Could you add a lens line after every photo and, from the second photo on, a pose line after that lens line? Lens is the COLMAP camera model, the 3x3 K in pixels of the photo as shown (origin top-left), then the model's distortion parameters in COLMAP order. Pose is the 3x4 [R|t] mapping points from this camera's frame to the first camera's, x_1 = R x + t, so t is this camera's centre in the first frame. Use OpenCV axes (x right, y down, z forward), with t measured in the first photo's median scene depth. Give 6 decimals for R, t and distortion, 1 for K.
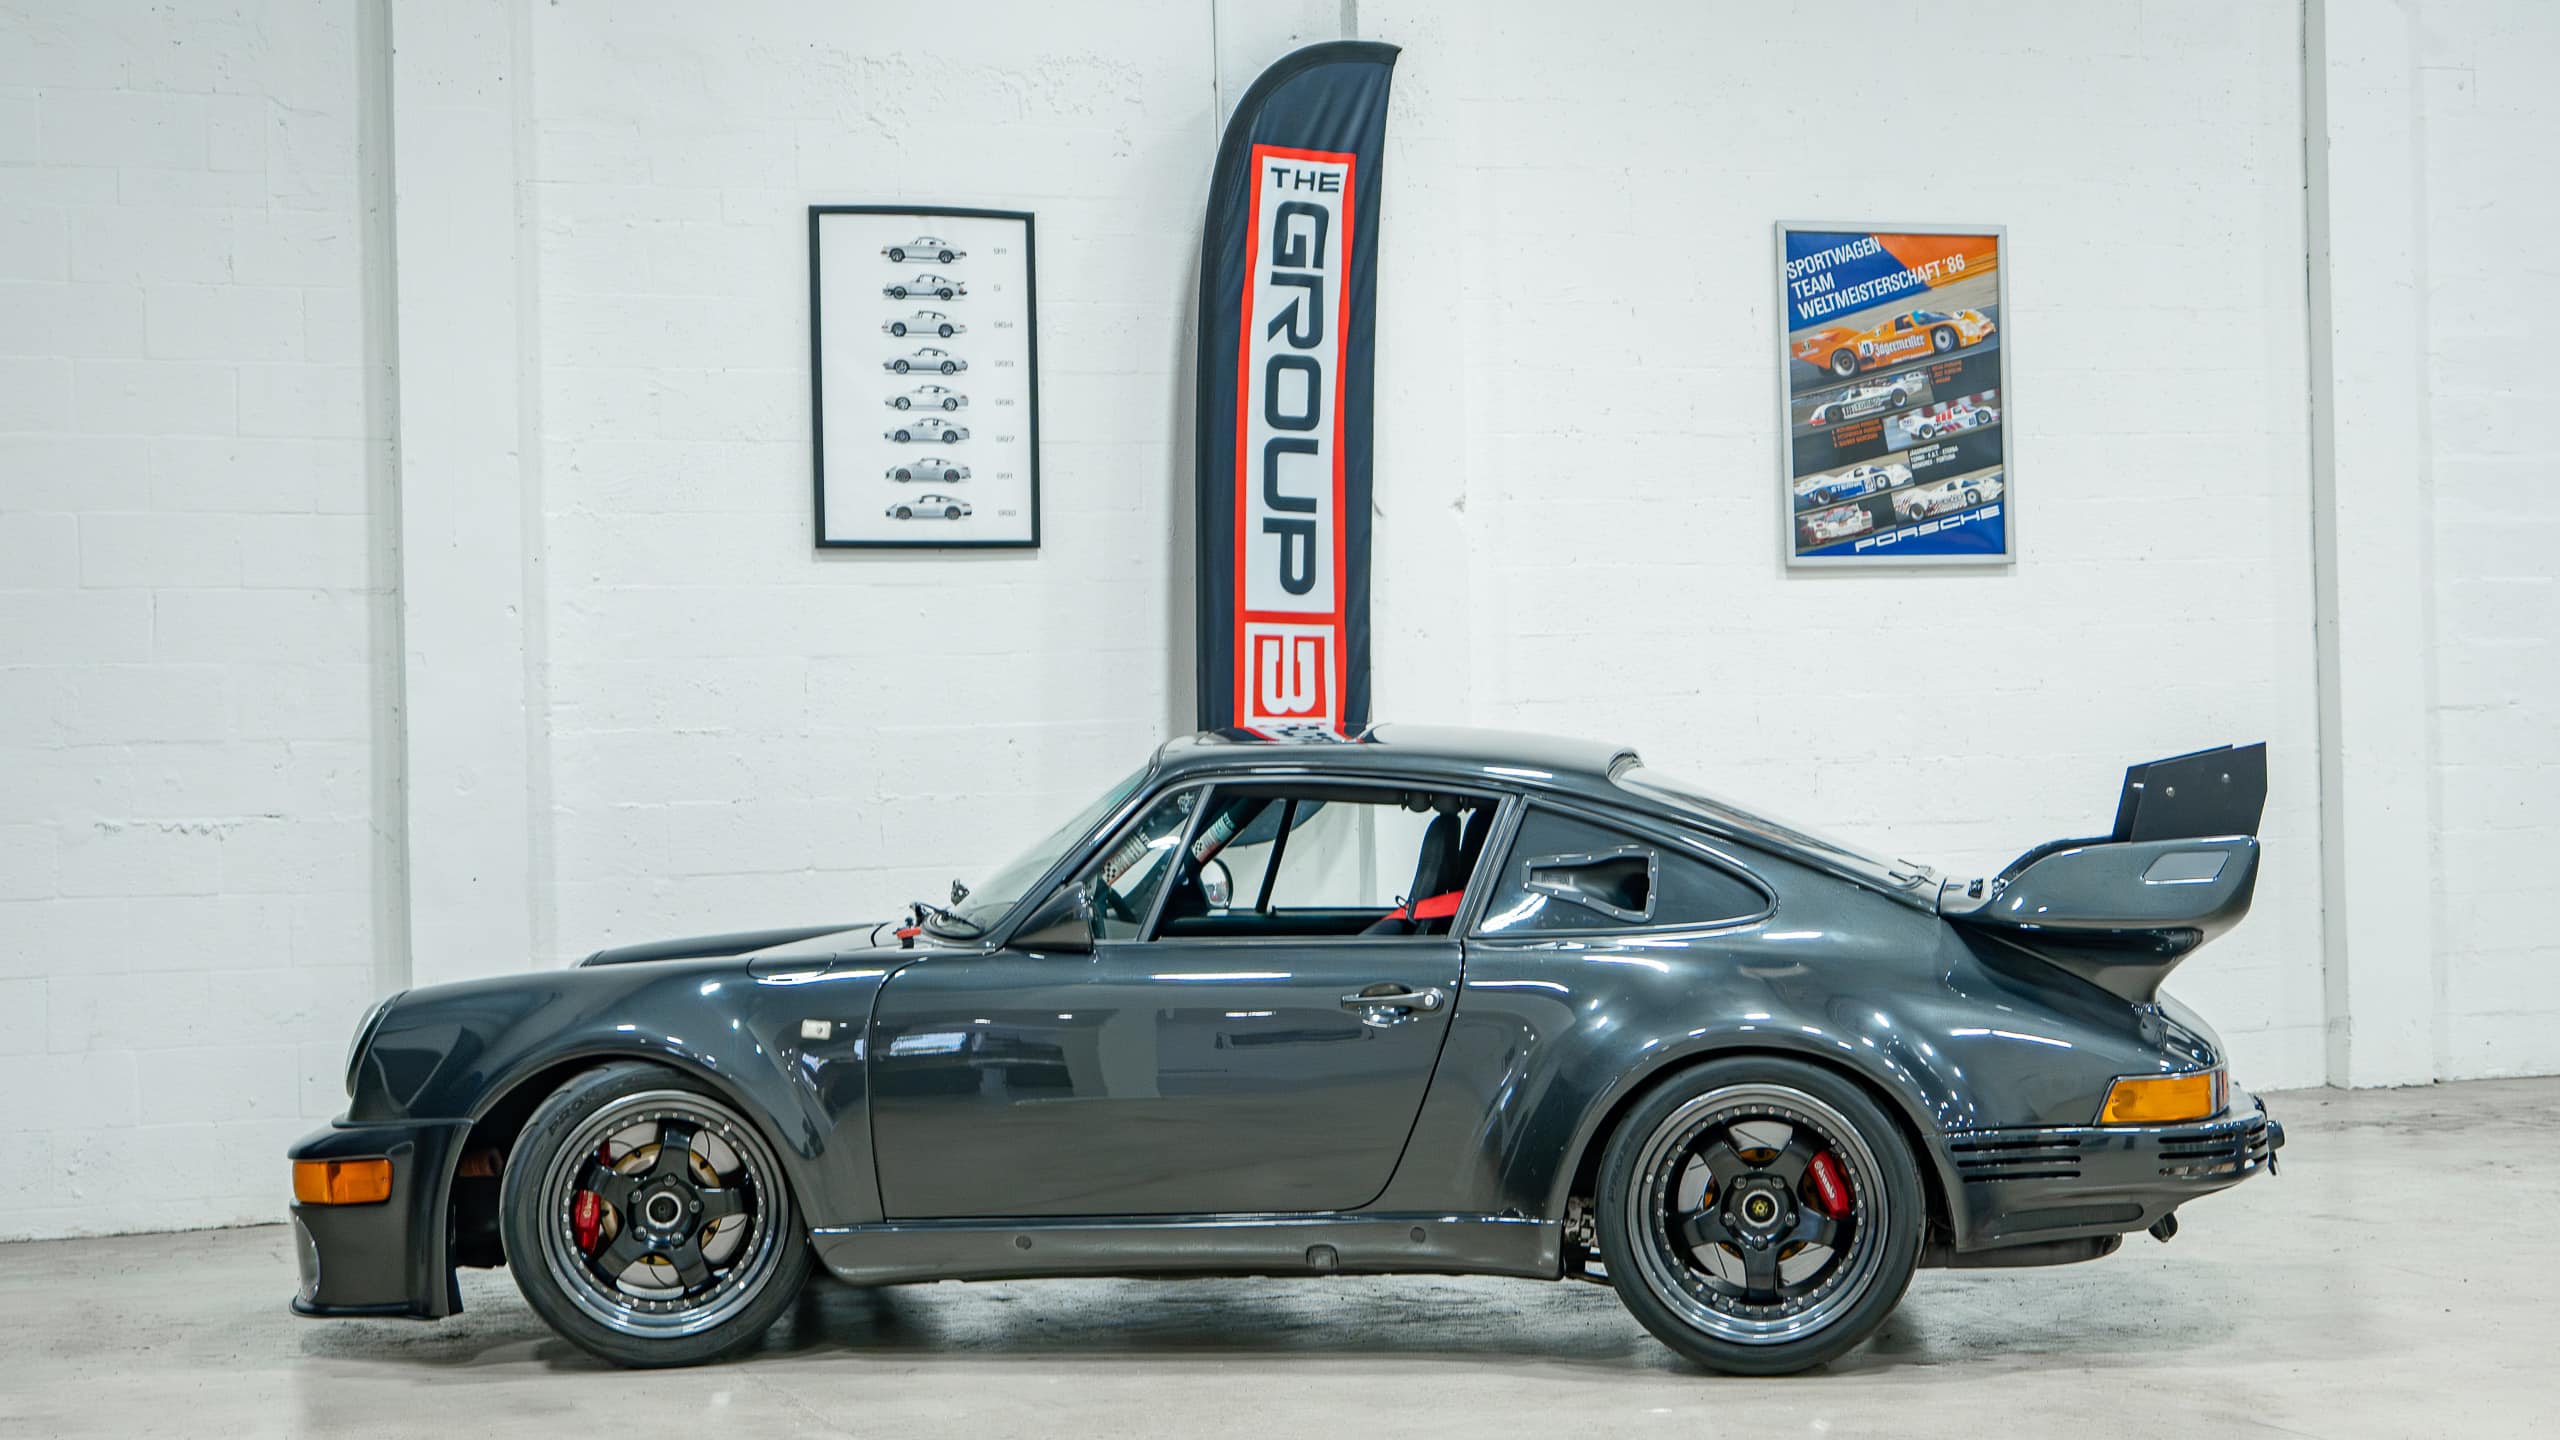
lens RADIAL K [[4137.4, 0, 1308.3], [0, 4137.4, 753.3], [0, 0, 1]] dist [0.018014, 0.138497]
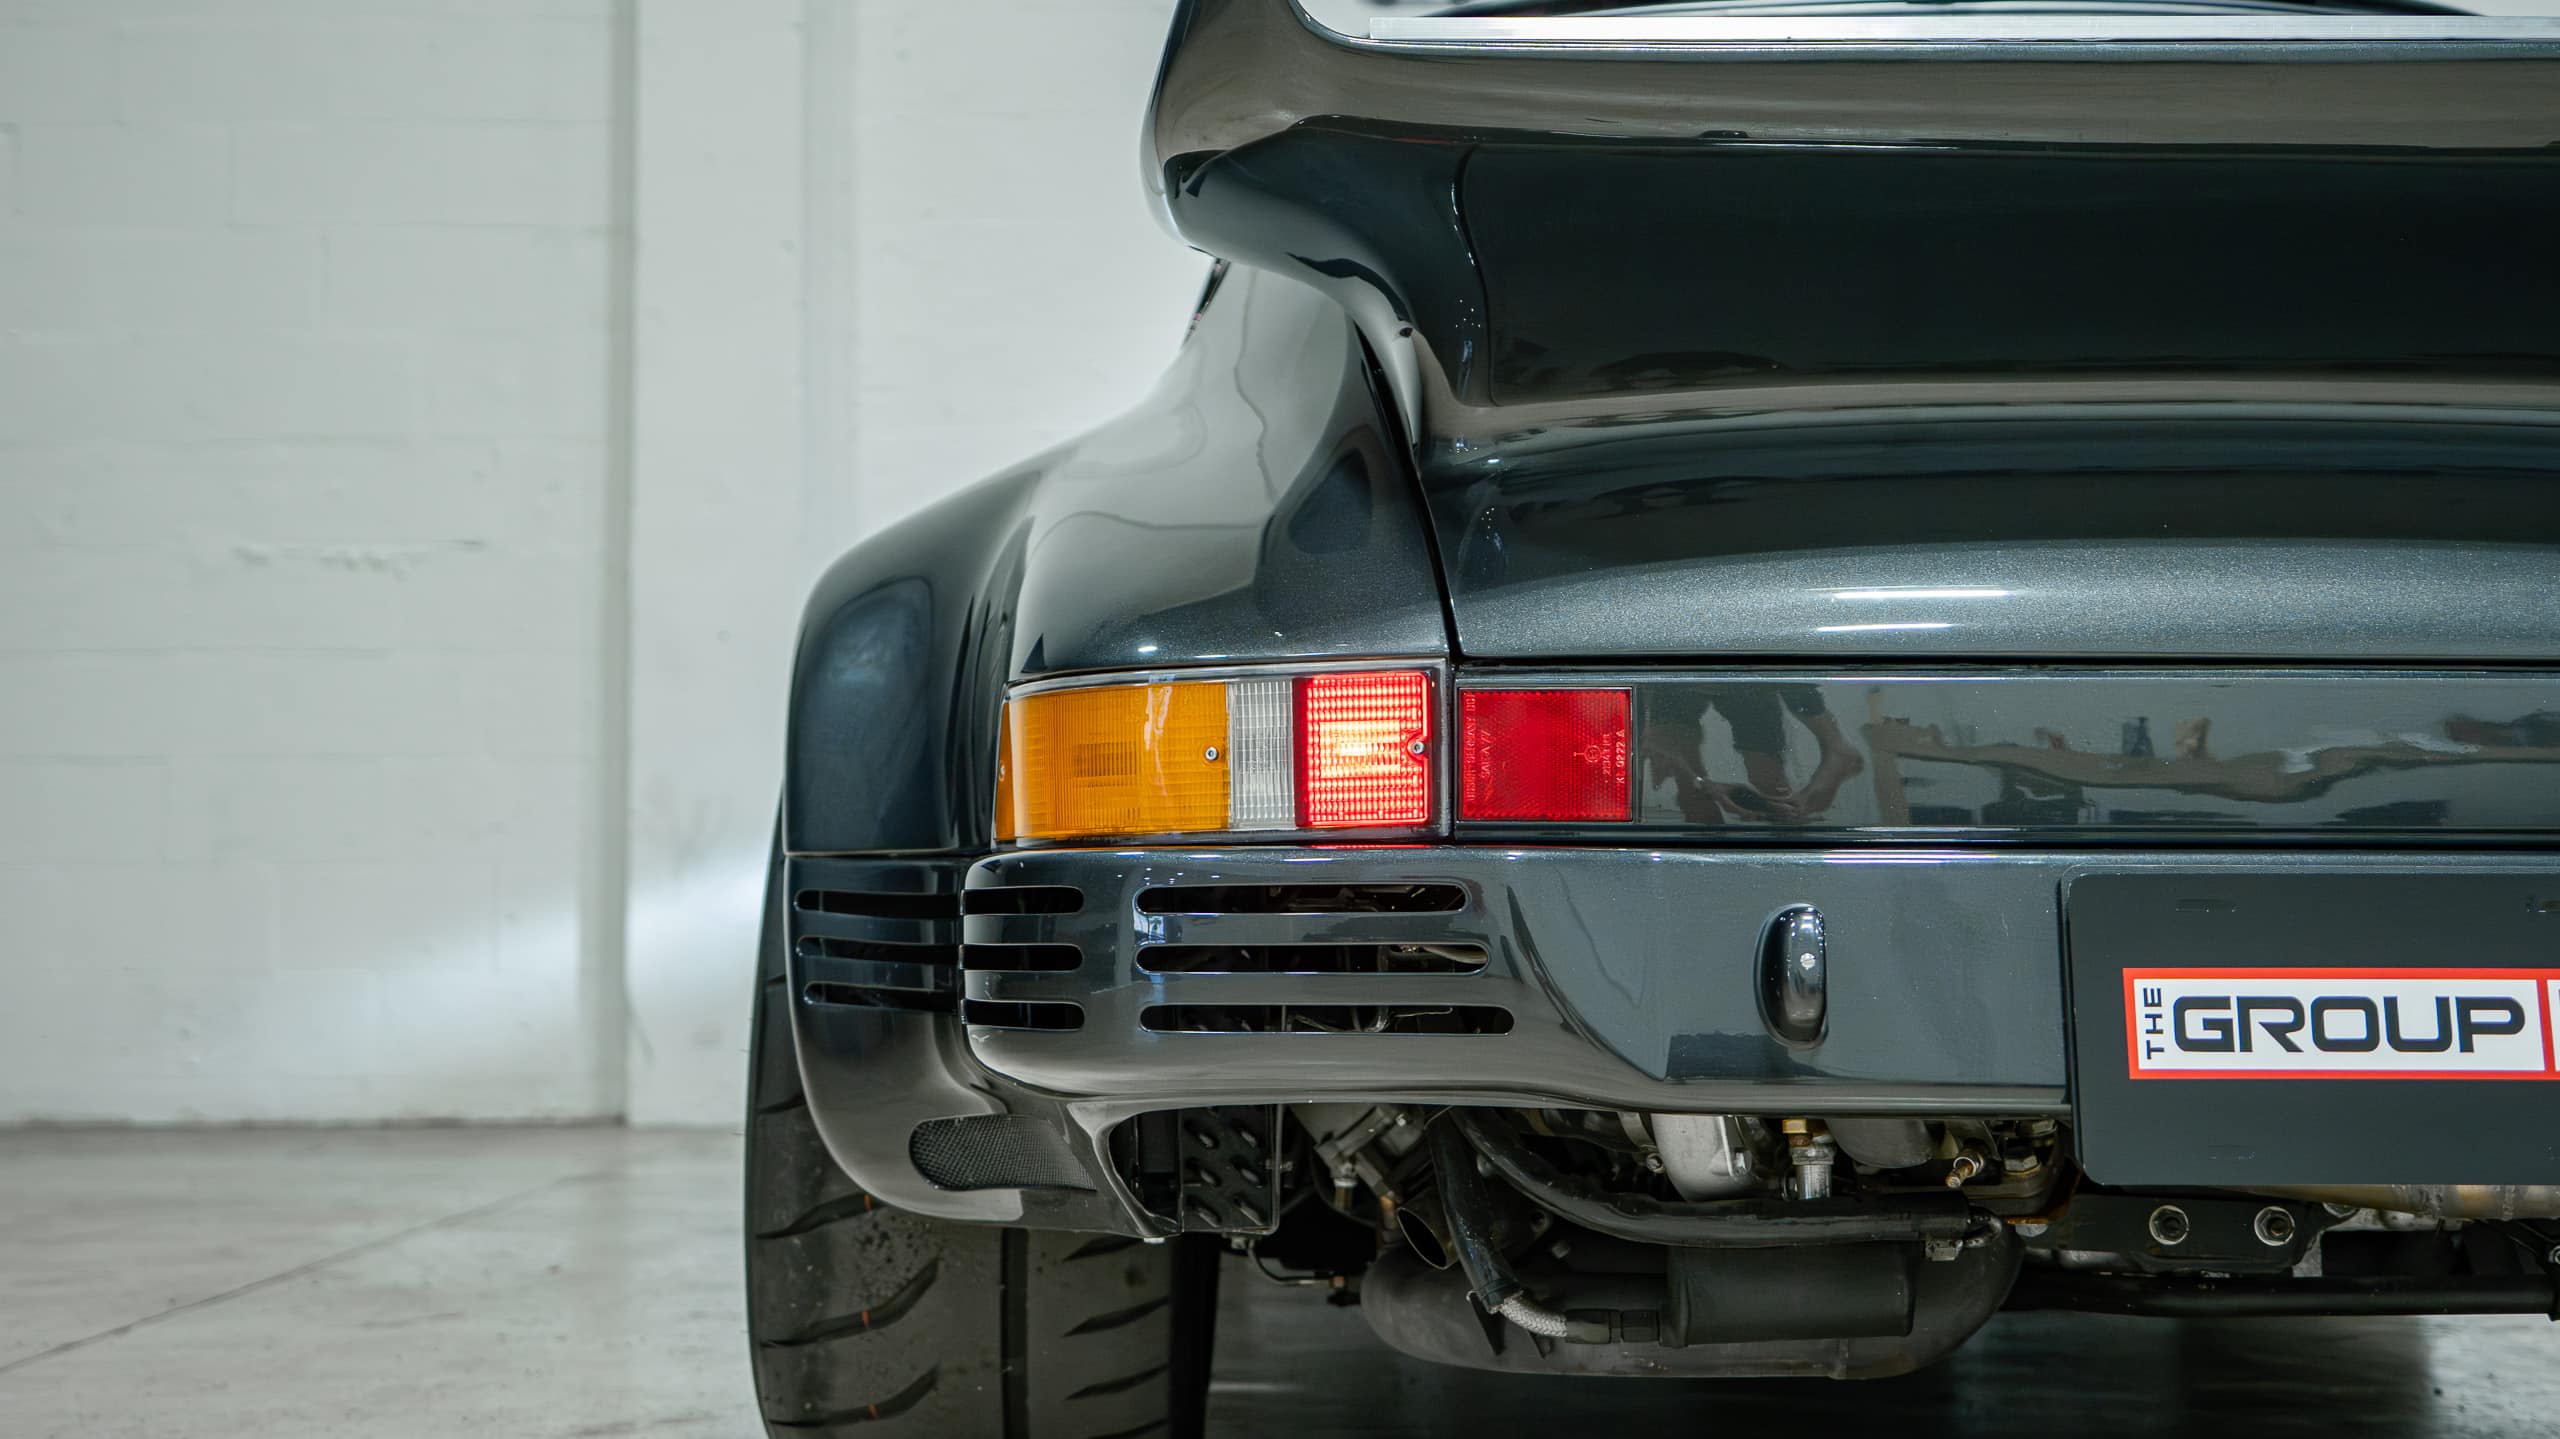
lens RADIAL K [[3803.6, 0, 1284.0], [0, 3803.6, 572.7], [0, 0, 1]] dist [0.026452, 0.058408]
pose [[0.909931, -0.013589, -0.414538, 0.137008], [-0.020065, 0.996851, -0.076722, 0.062058], [0.414275, 0.078130, 0.906792, 0.429567]]
